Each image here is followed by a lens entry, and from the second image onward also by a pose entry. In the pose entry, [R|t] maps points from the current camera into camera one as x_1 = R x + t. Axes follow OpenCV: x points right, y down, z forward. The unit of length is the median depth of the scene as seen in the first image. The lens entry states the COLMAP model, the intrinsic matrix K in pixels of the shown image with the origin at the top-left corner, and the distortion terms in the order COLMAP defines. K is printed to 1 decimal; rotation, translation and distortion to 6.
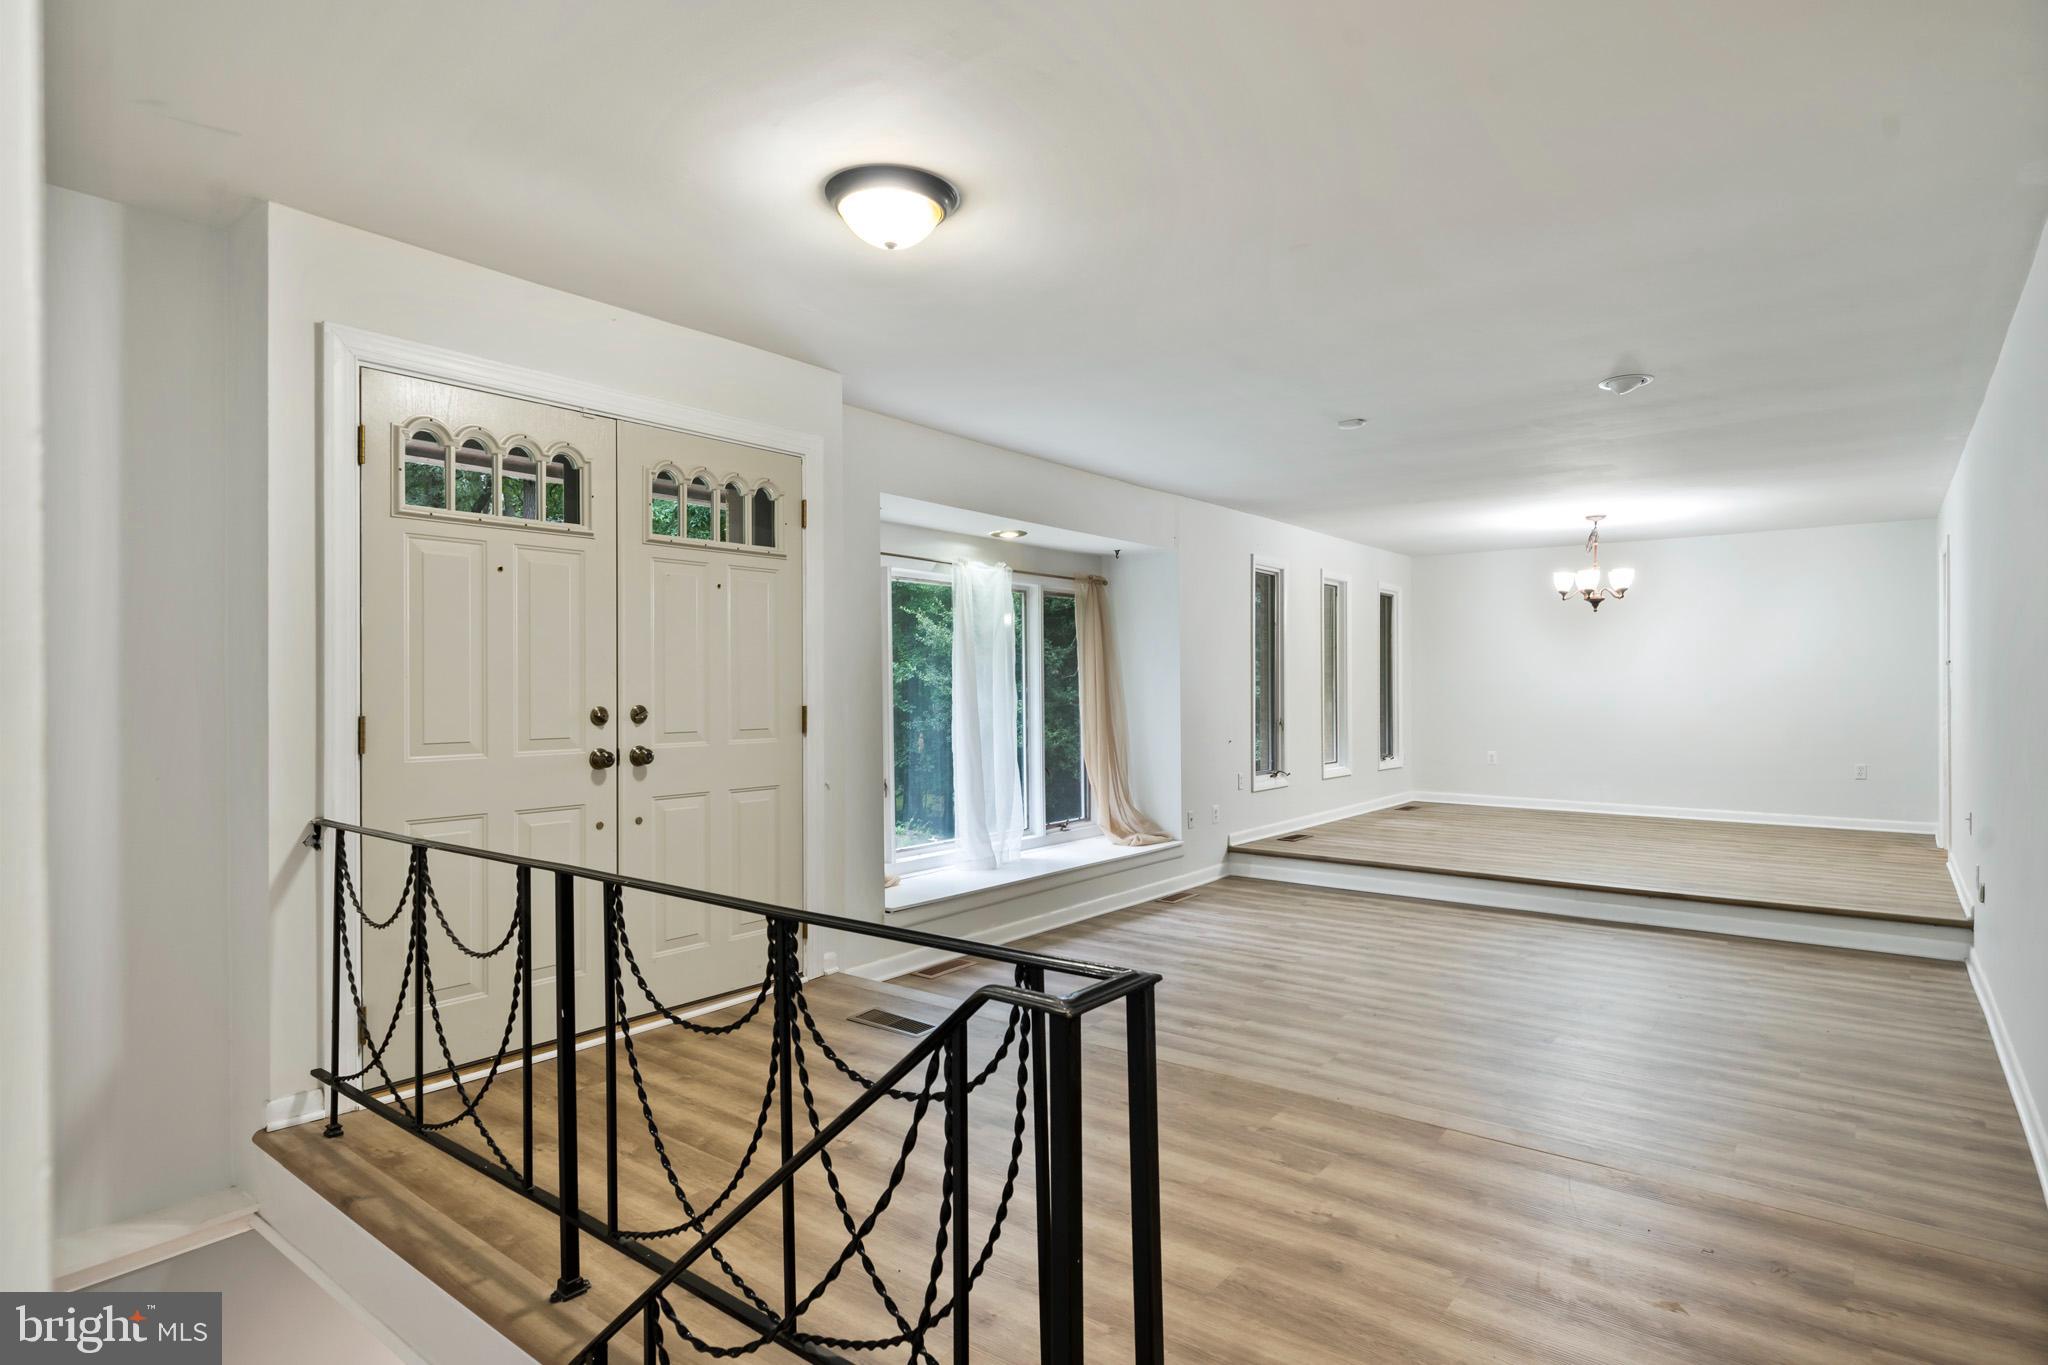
lens RADIAL K [[1072.6, 0, 1031.4], [0, 1072.6, 683.9], [0, 0, 1]] dist [-0.000008, 0.000119]
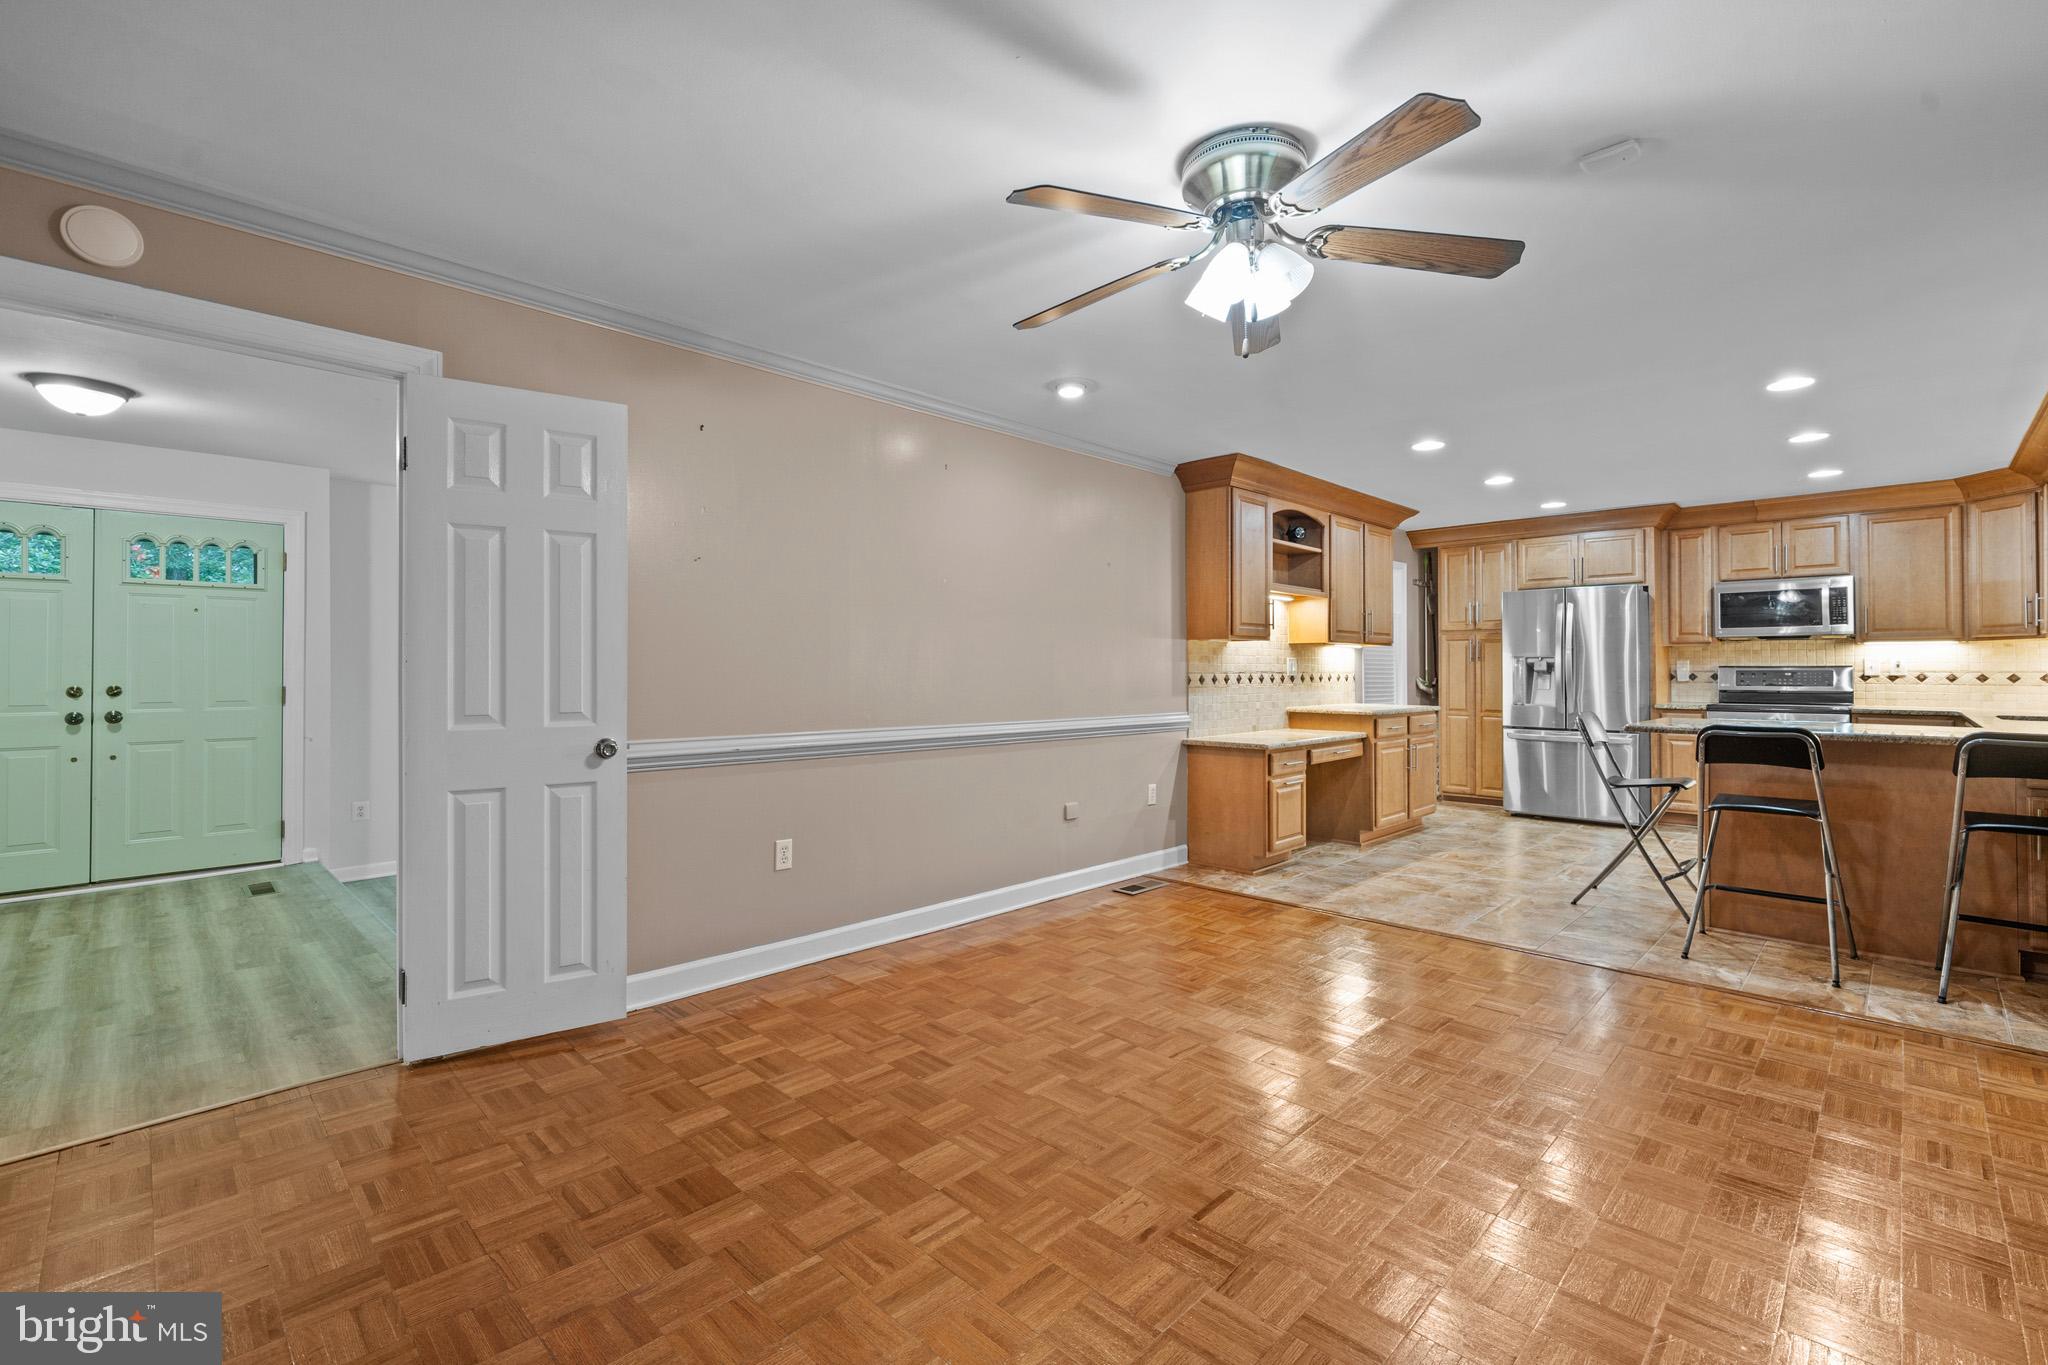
lens RADIAL K [[889.1, 0, 1029.2], [0, 889.1, 658.2], [0, 0, 1]] dist [0.001526, 0.000186]
pose [[0.993778, 0.002423, -0.111357, 0.764618], [-0.003548, 0.999945, -0.009908, -0.008346], [0.111327, 0.010241, 0.993731, -0.115226]]
